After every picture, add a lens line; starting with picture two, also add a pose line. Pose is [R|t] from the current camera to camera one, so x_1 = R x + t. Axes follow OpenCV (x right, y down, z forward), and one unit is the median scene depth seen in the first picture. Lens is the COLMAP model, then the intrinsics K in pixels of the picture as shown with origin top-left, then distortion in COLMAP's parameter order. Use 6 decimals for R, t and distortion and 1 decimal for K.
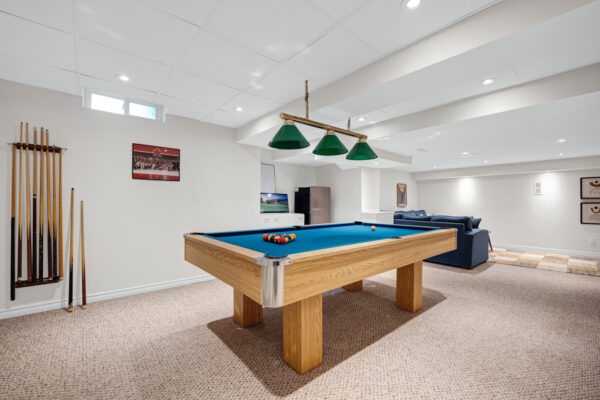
lens RADIAL K [[251.0, 0, 297.0], [0, 251.0, 199.7], [0, 0, 1]] dist [-0.014744, -0.000492]
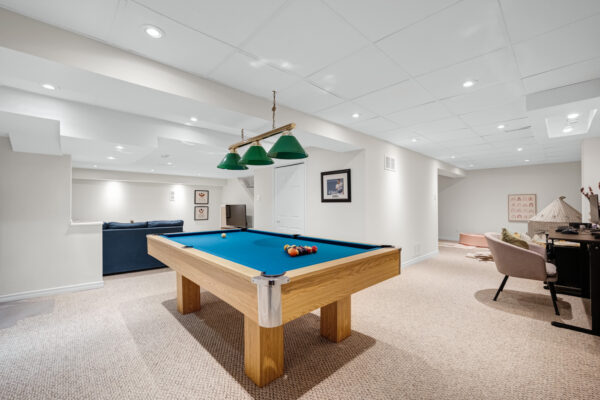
lens RADIAL K [[253.6, 0, 300.0], [0, 253.6, 200.0], [0, 0, 1]] dist [-0.000466, -0.000087]
pose [[-0.059334, 0.014741, 0.998129, -0.469239], [-0.012691, 0.999799, -0.015520, -0.012720], [-0.998157, -0.013588, -0.059135, 0.457523]]
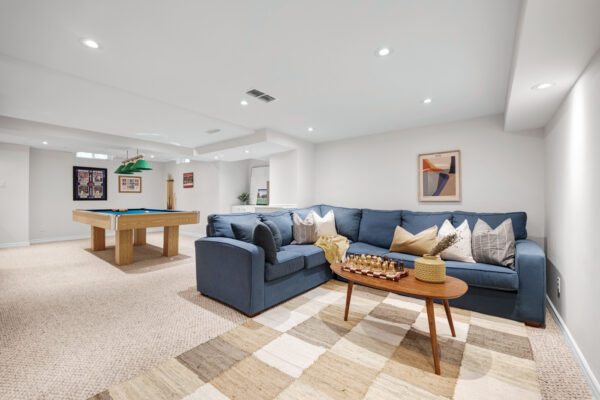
lens RADIAL K [[251.0, 0, 297.0], [0, 251.0, 199.7], [0, 0, 1]] dist [-0.014744, -0.000492]
pose [[0.188470, -0.004829, -0.982067, 1.166305], [0.011935, 0.999925, -0.002627, 0.031702], [0.982006, -0.011226, 0.188513, 0.941041]]
